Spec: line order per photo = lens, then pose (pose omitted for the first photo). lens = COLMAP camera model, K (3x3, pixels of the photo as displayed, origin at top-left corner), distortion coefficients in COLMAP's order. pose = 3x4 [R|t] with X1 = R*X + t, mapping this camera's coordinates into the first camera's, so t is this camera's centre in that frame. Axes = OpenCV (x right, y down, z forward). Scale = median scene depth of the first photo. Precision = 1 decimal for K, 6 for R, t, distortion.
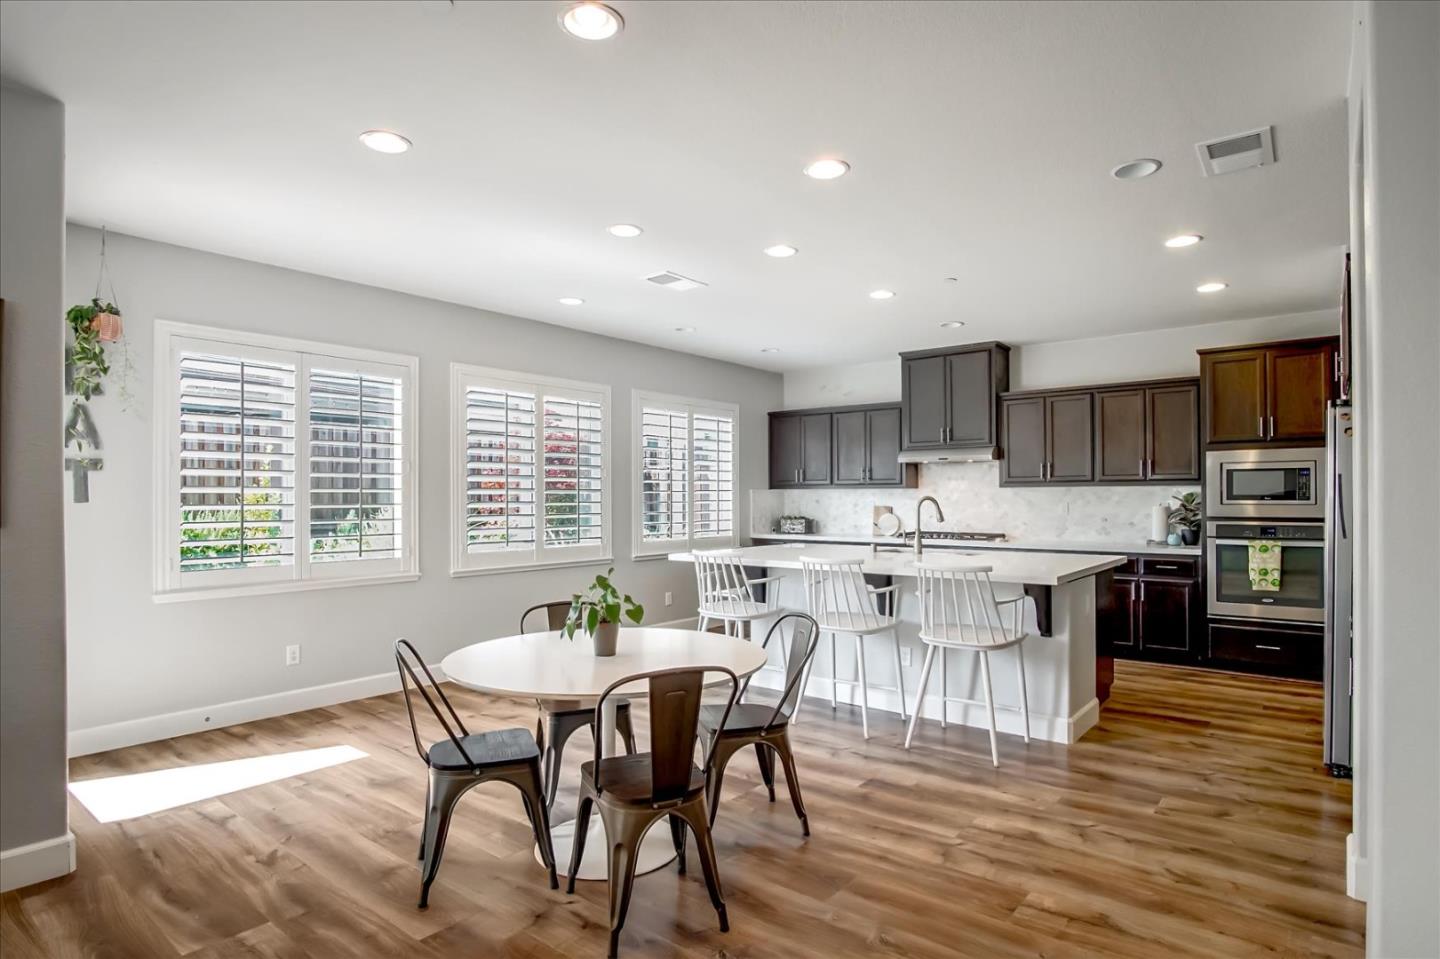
lens RADIAL K [[777.2, 0, 723.4], [0, 777.2, 487.0], [0, 0, 1]] dist [-0.029133, 0.000439]
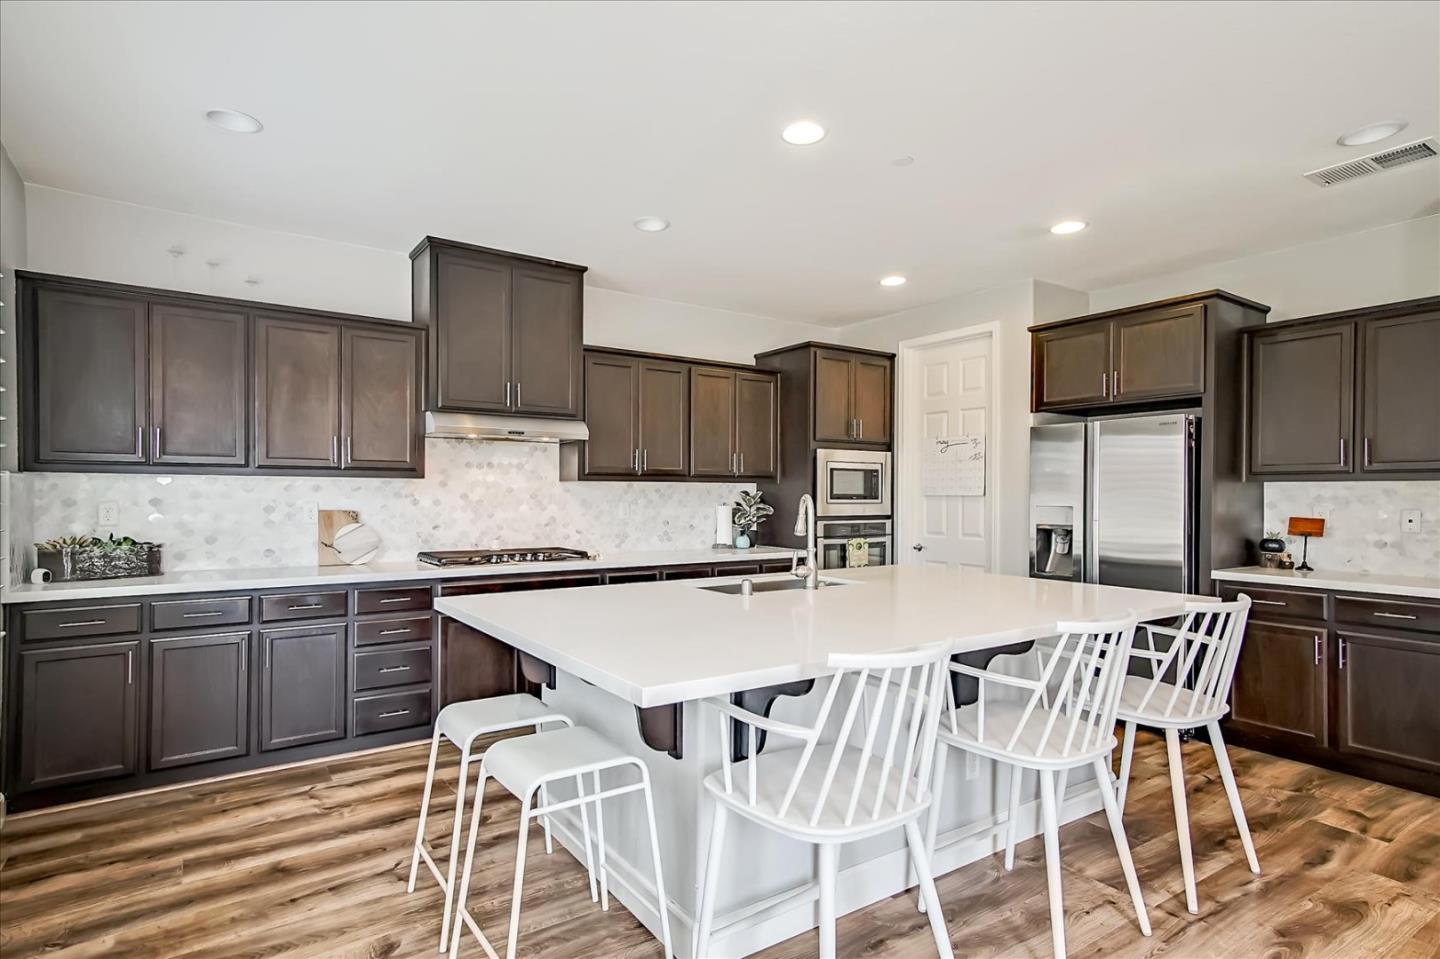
lens RADIAL K [[756.2, 0, 719.5], [0, 756.2, 499.2], [0, 0, 1]] dist [0.041981, 0.000256]
pose [[0.288948, -0.001945, 0.957343, -0.267029], [-0.016277, 0.999843, 0.006944, 0.010240], [-0.957207, -0.017589, 0.288871, 0.709890]]
